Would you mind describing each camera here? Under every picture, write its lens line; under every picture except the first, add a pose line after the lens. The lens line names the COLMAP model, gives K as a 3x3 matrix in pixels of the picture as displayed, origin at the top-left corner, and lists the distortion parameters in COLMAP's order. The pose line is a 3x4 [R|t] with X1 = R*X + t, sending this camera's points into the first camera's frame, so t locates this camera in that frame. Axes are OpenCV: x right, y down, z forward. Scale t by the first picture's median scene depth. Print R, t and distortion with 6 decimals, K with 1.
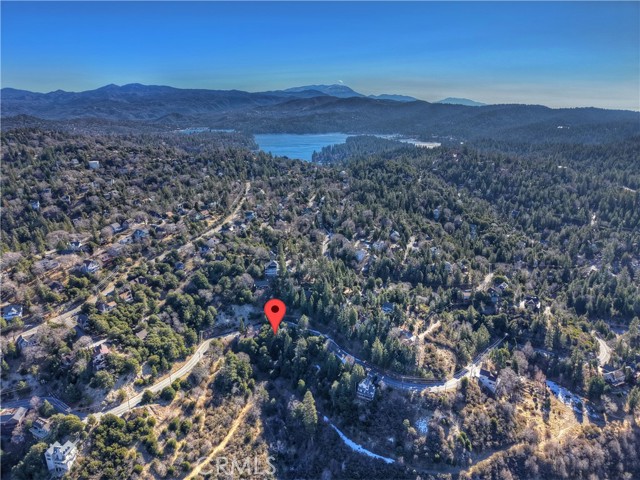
lens RADIAL K [[447.3, 0, 320.1], [0, 447.3, 239.9], [0, 0, 1]] dist [0.000907, -0.000162]
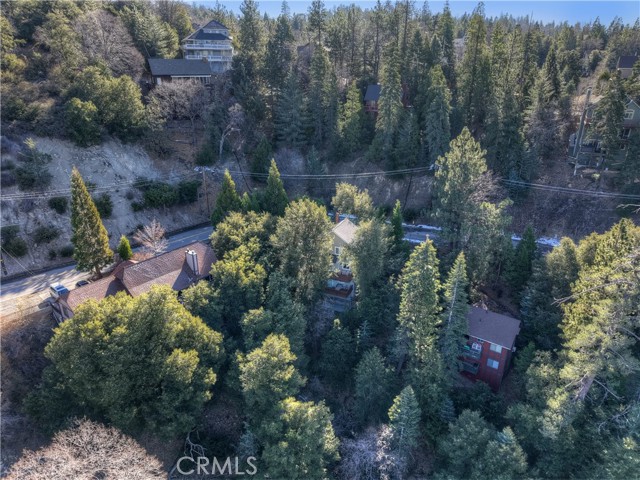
lens RADIAL K [[447.3, 0, 320.0], [0, 447.3, 240.3], [0, 0, 1]] dist [0.000907, -0.000162]
pose [[0.971352, -0.086534, 0.221328, -0.129980], [0.066155, 0.992995, 0.097901, 0.184767], [-0.228250, -0.080455, 0.970273, 0.819369]]
